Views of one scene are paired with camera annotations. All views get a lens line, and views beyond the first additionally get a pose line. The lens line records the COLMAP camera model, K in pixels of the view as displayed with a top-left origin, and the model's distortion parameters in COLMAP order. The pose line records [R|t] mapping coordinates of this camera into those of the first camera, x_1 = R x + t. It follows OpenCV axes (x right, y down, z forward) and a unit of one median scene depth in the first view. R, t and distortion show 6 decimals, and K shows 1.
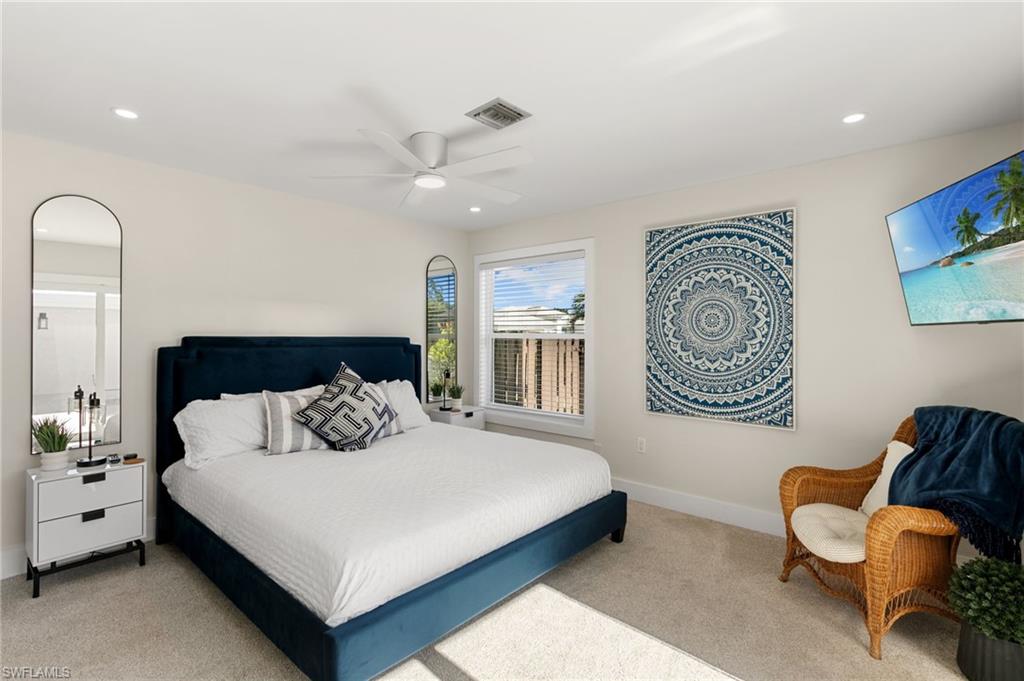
lens RADIAL K [[462.1, 0, 507.5], [0, 462.1, 337.5], [0, 0, 1]] dist [0.008548, -0.000997]
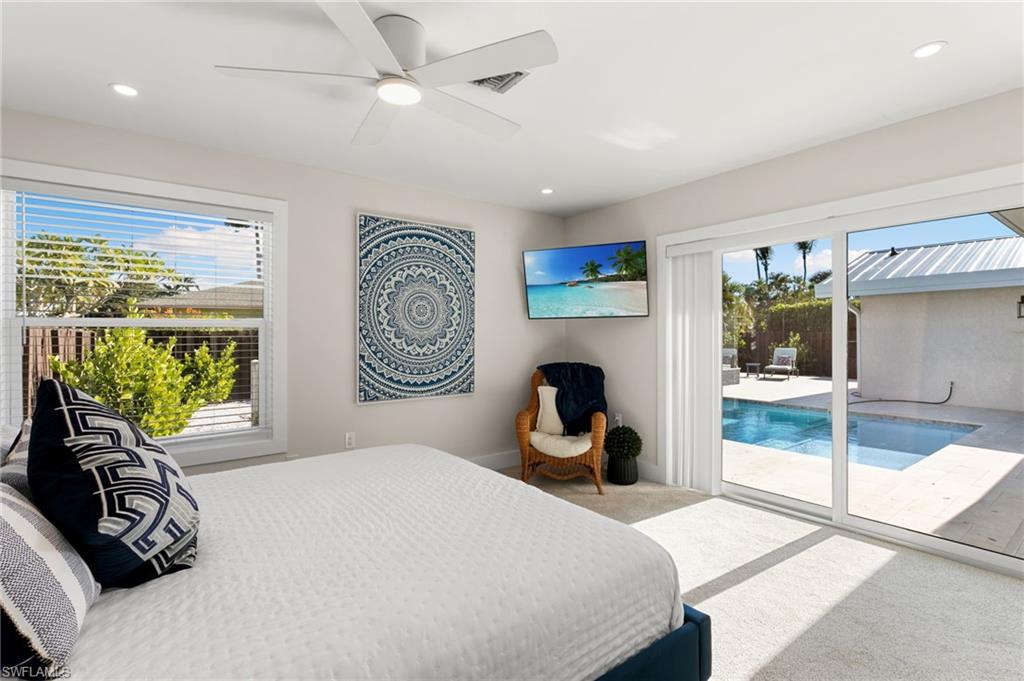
lens RADIAL K [[462.1, 0, 530.9], [0, 462.1, 339.8], [0, 0, 1]] dist [0.008548, -0.000997]
pose [[0.231228, -0.014650, 0.972789, -0.606423], [0.009884, 0.999870, 0.012708, 0.022914], [-0.972849, 0.006676, 0.231343, 0.477638]]
